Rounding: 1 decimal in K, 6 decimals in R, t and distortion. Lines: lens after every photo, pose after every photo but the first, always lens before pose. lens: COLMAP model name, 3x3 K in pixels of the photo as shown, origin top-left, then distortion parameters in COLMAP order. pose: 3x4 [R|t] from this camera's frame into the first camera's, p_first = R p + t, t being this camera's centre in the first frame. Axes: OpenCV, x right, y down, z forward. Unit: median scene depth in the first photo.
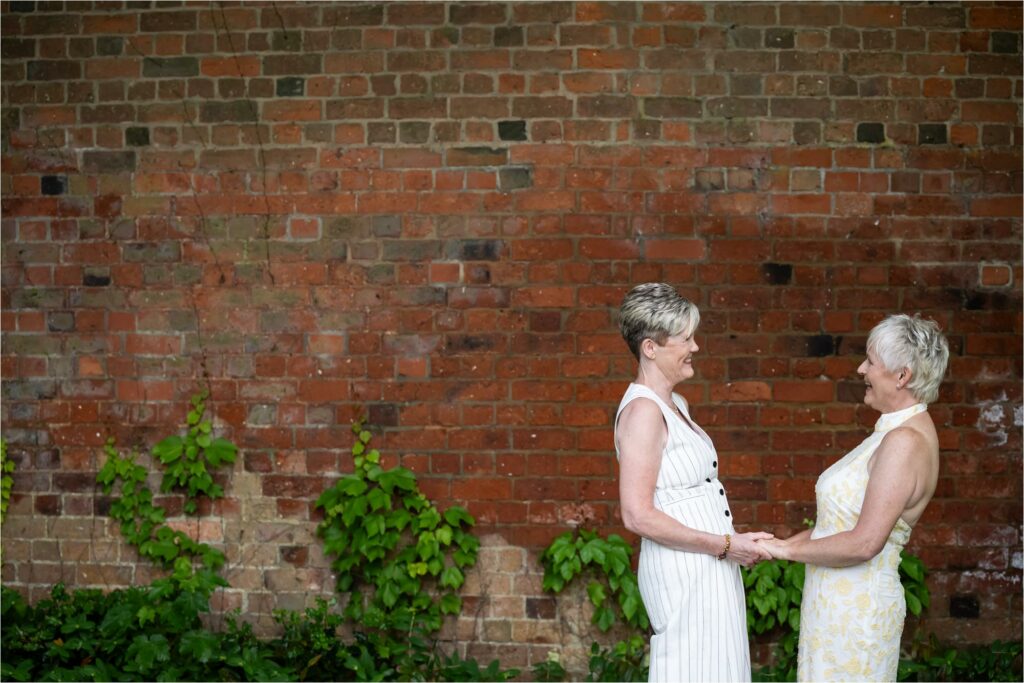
lens RADIAL K [[2118.5, 0, 513.2], [0, 2118.5, 345.4], [0, 0, 1]] dist [0.153115, 0.000000]
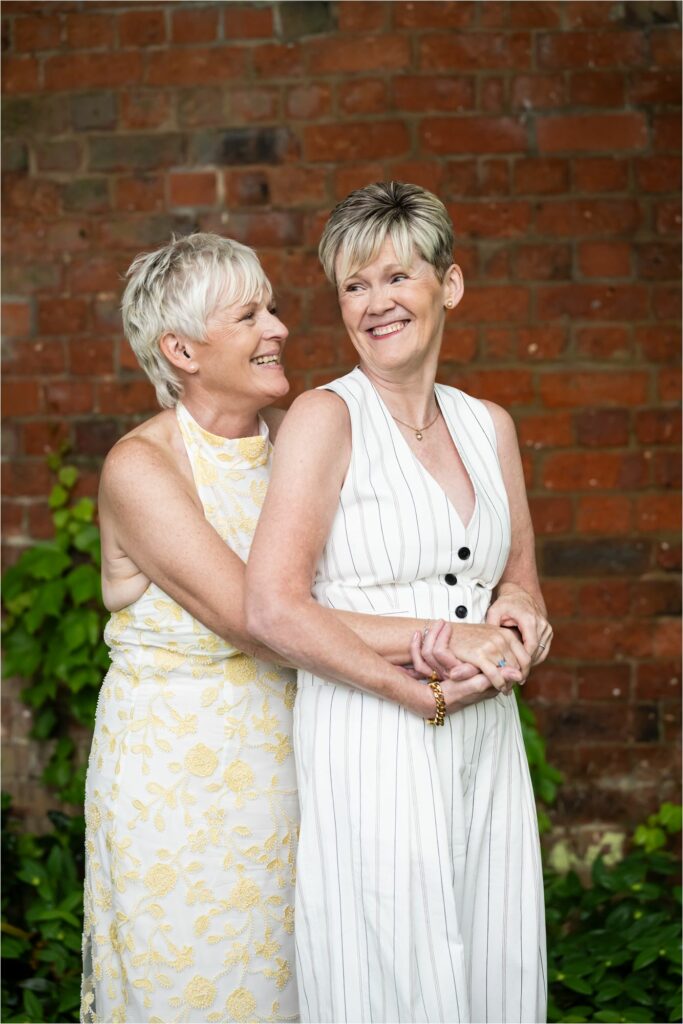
lens RADIAL K [[2627.4, 0, 341.1], [0, 2627.4, 509.0], [0, 0, 1]] dist [0.028778, 0.000000]
pose [[0.994562, -0.022019, -0.101788, 0.078638], [0.029894, 0.996622, 0.076496, -0.001129], [0.099760, -0.079123, 0.991861, 0.291094]]
